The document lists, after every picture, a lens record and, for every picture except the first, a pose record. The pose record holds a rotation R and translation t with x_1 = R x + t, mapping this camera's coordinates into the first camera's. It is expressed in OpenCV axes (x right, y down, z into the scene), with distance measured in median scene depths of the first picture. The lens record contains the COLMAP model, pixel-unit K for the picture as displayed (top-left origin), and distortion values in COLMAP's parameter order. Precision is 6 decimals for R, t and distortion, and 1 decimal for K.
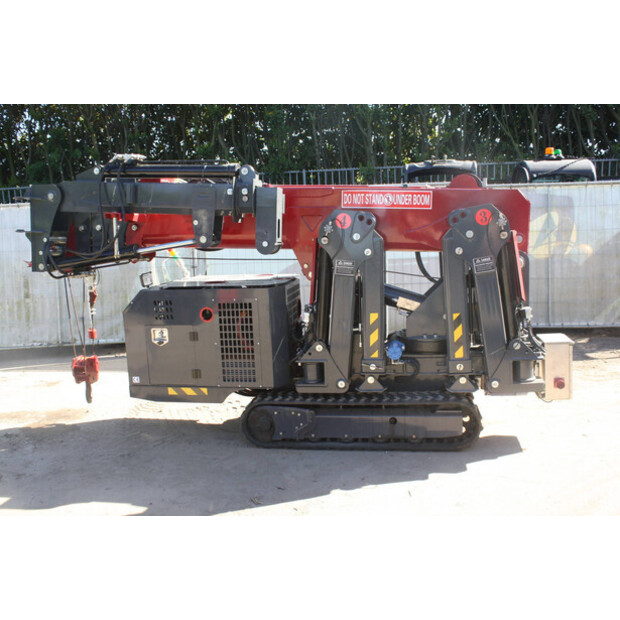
lens RADIAL K [[594.9, 0, 311.6], [0, 594.9, 310.9], [0, 0, 1]] dist [-0.097510, 0.000000]
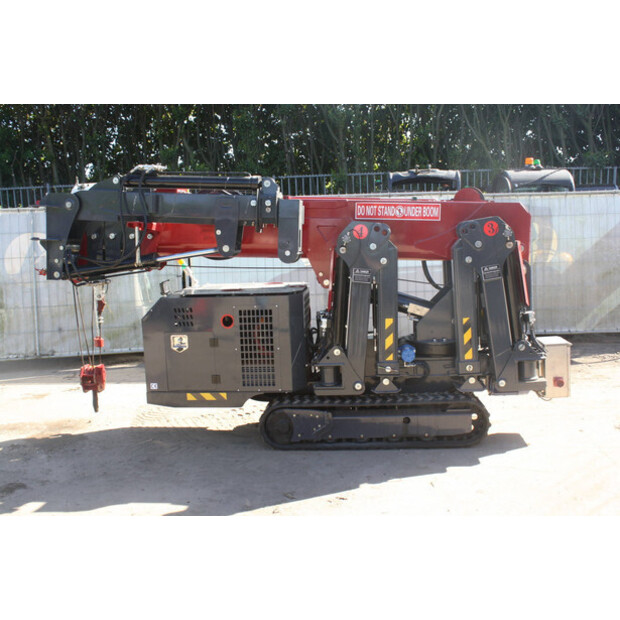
lens RADIAL K [[640.2, 0, 315.3], [0, 640.2, 308.0], [0, 0, 1]] dist [-0.096428, 0.000000]
pose [[0.996231, -0.005872, 0.086537, -0.119570], [0.007981, 0.999679, -0.024046, 0.011294], [-0.086368, 0.024646, 0.995958, -0.120216]]
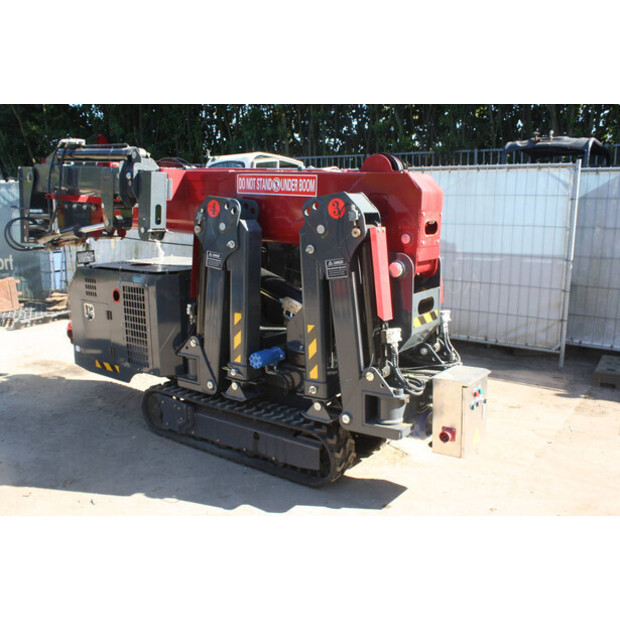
lens RADIAL K [[572.2, 0, 309.2], [0, 572.2, 311.9], [0, 0, 1]] dist [-0.102527, 0.000000]
pose [[0.893431, 0.113924, -0.434515, 0.548837], [-0.092848, 0.993251, 0.069508, -0.064730], [0.439501, -0.021757, 0.897979, 0.265483]]
